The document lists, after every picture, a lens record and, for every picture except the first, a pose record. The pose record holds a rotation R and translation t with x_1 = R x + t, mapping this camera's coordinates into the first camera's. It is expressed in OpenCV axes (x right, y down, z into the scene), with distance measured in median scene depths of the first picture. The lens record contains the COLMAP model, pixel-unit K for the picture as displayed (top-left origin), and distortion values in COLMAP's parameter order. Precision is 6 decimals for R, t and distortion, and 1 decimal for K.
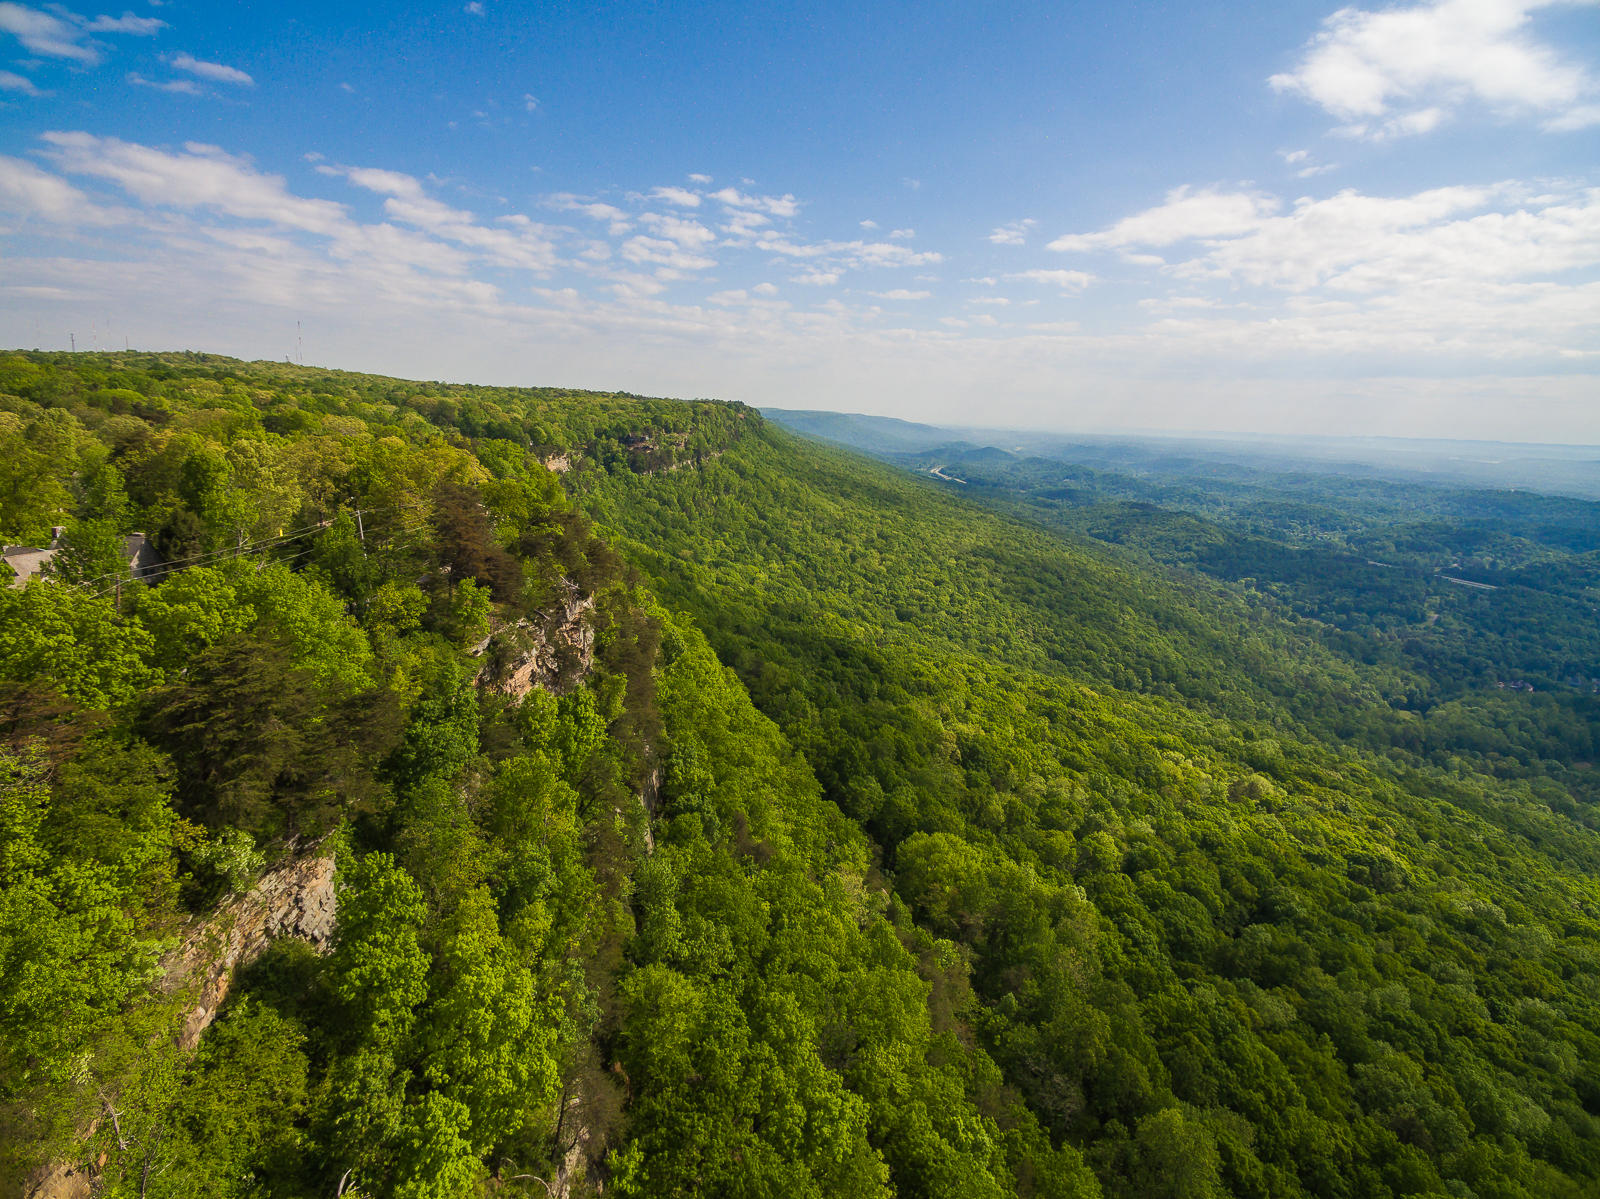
lens RADIAL K [[883.4, 0, 798.1], [0, 883.4, 588.3], [0, 0, 1]] dist [0.002804, 0.004074]
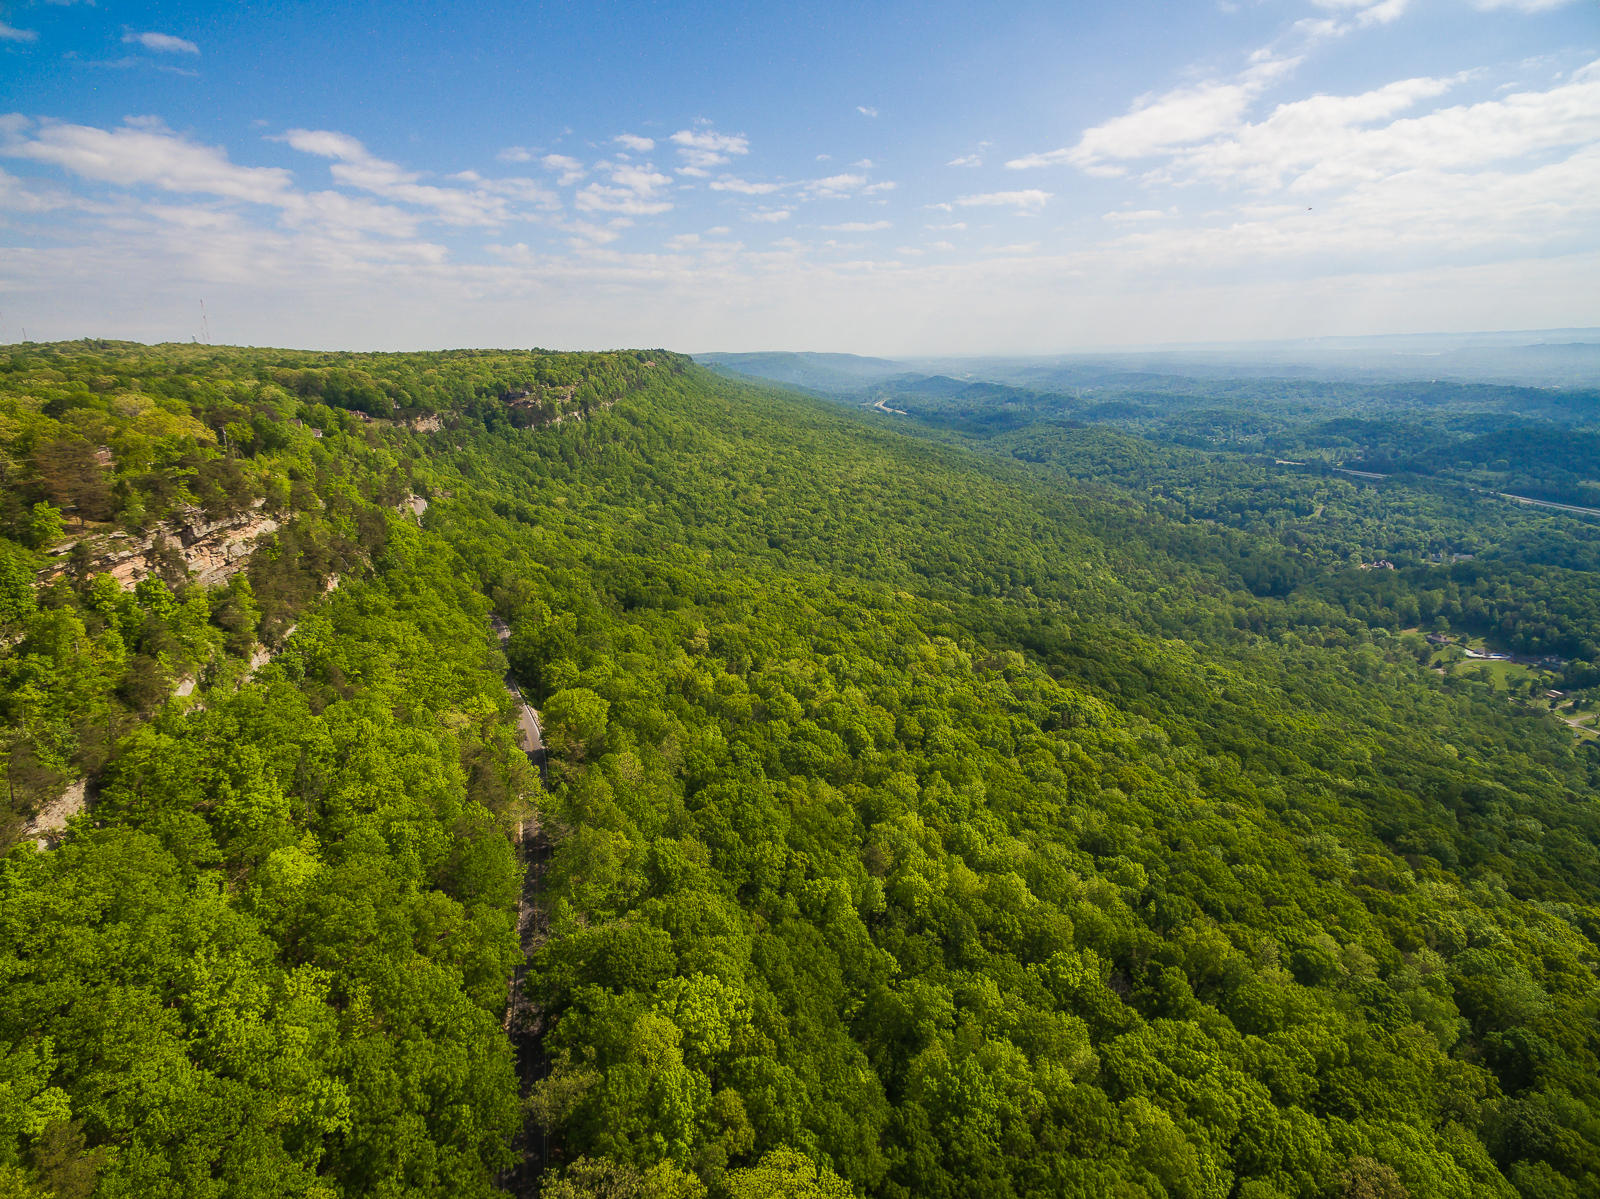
lens RADIAL K [[883.4, 0, 798.1], [0, 883.4, 588.3], [0, 0, 1]] dist [0.002804, 0.004074]
pose [[0.996456, -0.080238, 0.025233, 0.102801], [0.078482, 0.994844, 0.064241, 0.016394], [-0.030257, -0.062033, 0.997615, -0.061325]]
